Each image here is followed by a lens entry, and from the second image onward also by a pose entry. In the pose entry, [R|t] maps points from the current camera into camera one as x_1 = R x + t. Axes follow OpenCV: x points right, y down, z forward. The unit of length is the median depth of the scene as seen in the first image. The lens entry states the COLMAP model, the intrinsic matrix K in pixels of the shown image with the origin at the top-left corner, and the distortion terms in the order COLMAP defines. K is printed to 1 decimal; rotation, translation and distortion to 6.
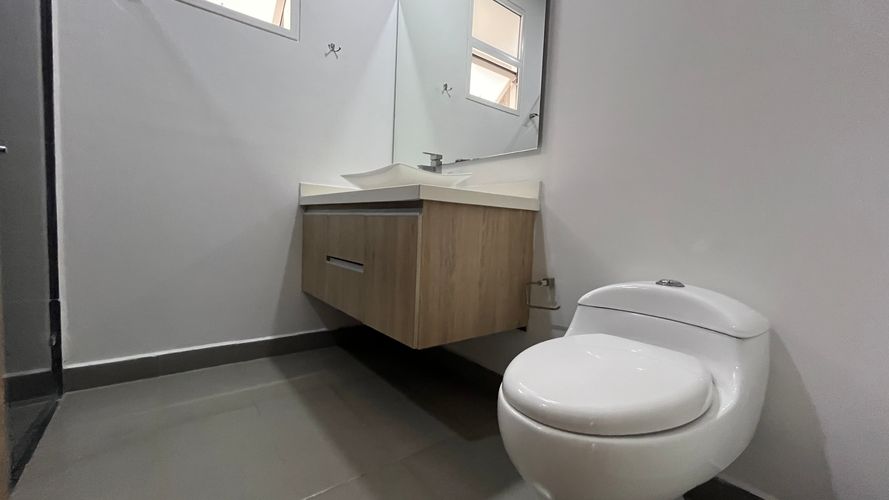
lens RADIAL K [[360.3, 0, 446.3], [0, 360.3, 249.7], [0, 0, 1]] dist [-0.008442, -0.000447]
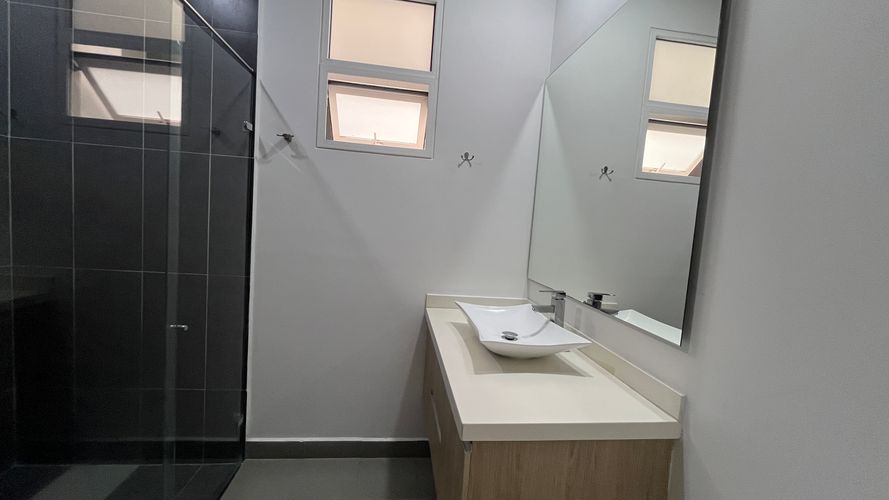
lens RADIAL K [[360.3, 0, 443.7], [0, 360.3, 250.8], [0, 0, 1]] dist [-0.008442, -0.000447]
pose [[0.851334, 0.057868, -0.521423, 0.213565], [-0.070817, 0.997477, -0.004923, -0.418544], [0.519823, 0.041117, 0.853284, 0.206787]]
